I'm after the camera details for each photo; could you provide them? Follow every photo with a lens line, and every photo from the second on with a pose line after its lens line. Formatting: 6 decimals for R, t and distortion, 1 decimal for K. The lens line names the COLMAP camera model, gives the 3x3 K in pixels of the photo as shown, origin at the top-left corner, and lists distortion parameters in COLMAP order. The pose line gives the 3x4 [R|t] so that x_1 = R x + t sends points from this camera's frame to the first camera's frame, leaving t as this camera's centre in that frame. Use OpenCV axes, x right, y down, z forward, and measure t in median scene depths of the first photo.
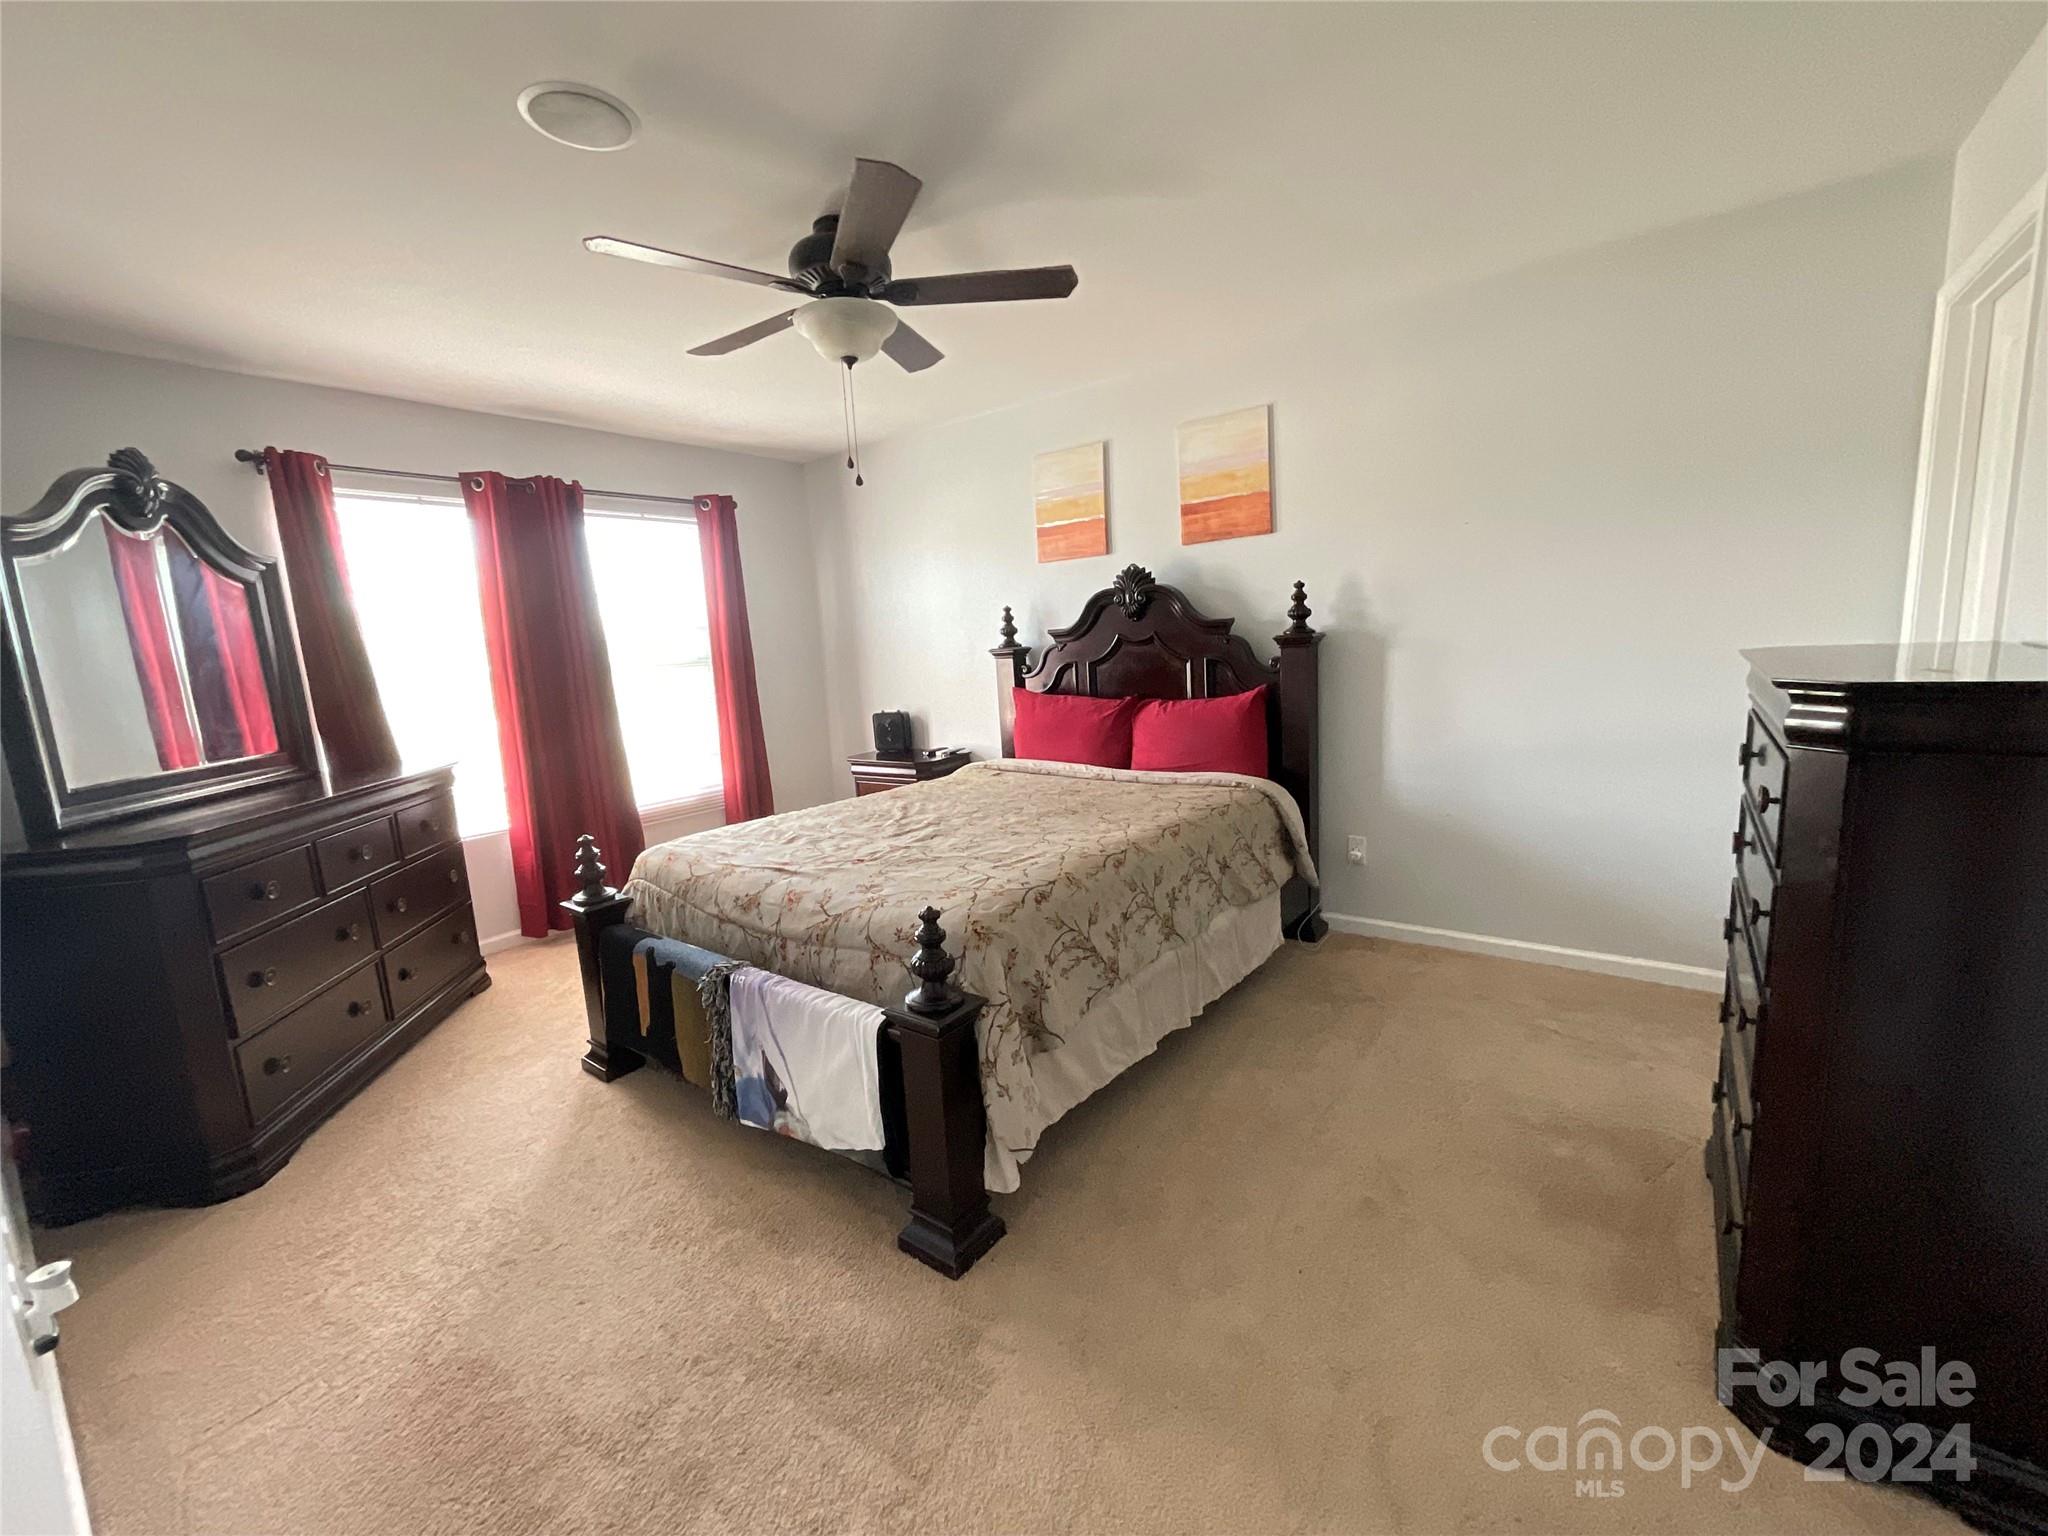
lens RADIAL K [[827.4, 0, 1028.0], [0, 827.4, 771.2], [0, 0, 1]] dist [0.009548, -0.000185]
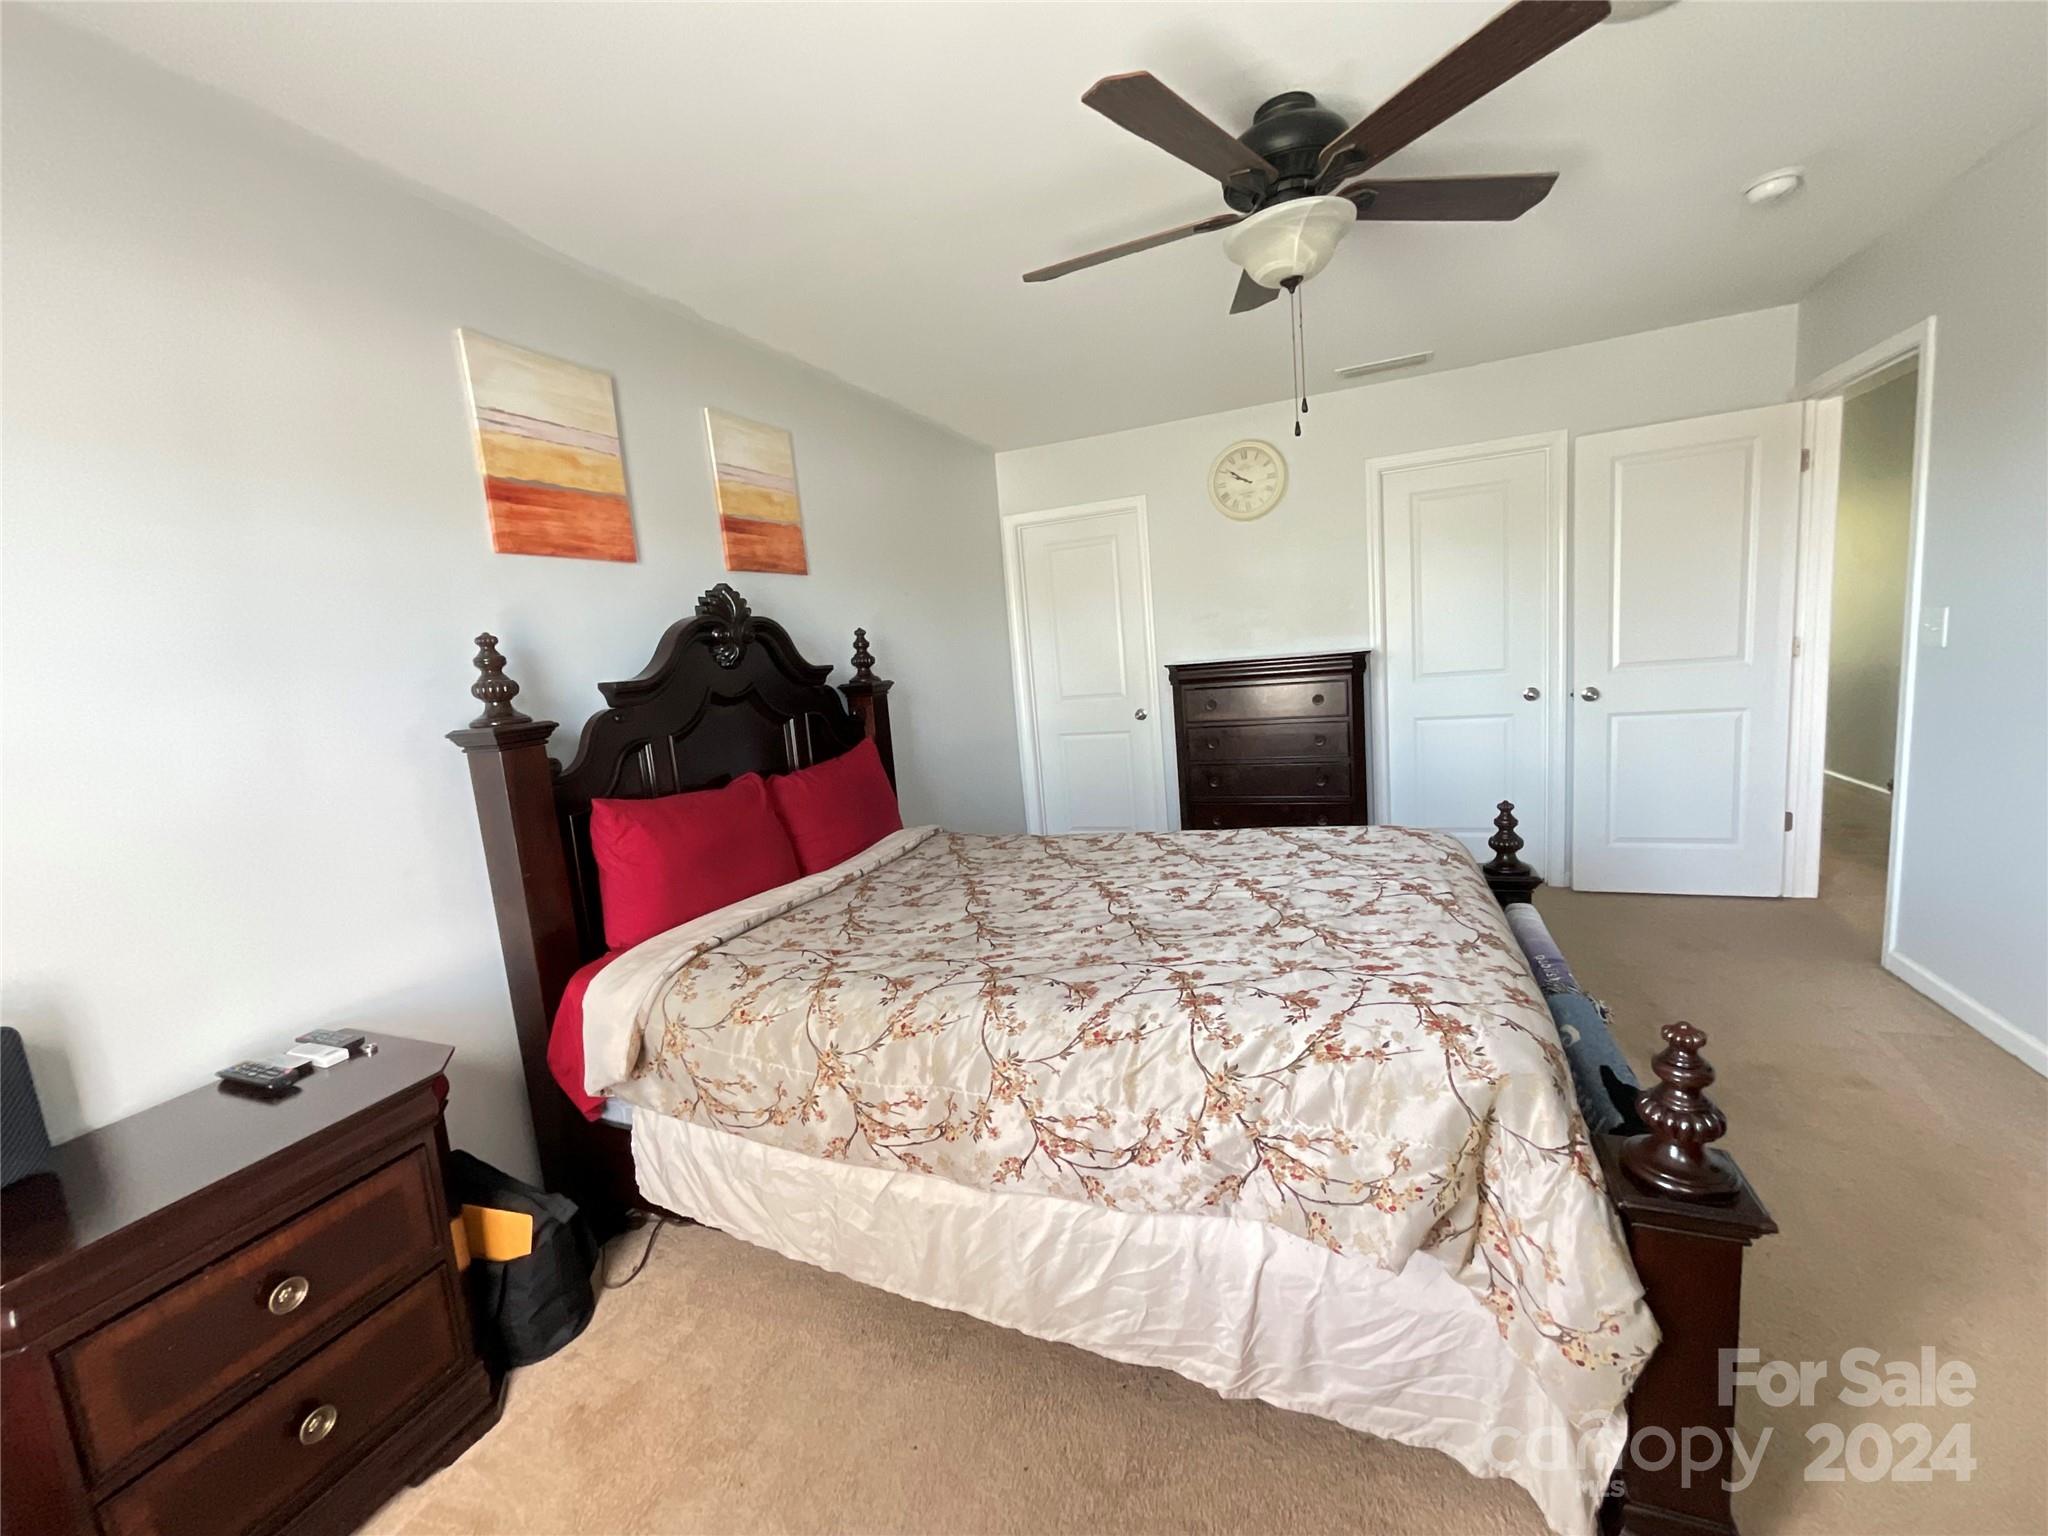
lens RADIAL K [[827.4, 0, 1023.9], [0, 827.4, 762.1], [0, 0, 1]] dist [0.009548, -0.000185]
pose [[-0.239116, -0.058578, 0.969223, -0.573824], [0.243128, 0.962769, 0.118170, -0.124696], [-0.940060, 0.263901, -0.215971, 0.910644]]
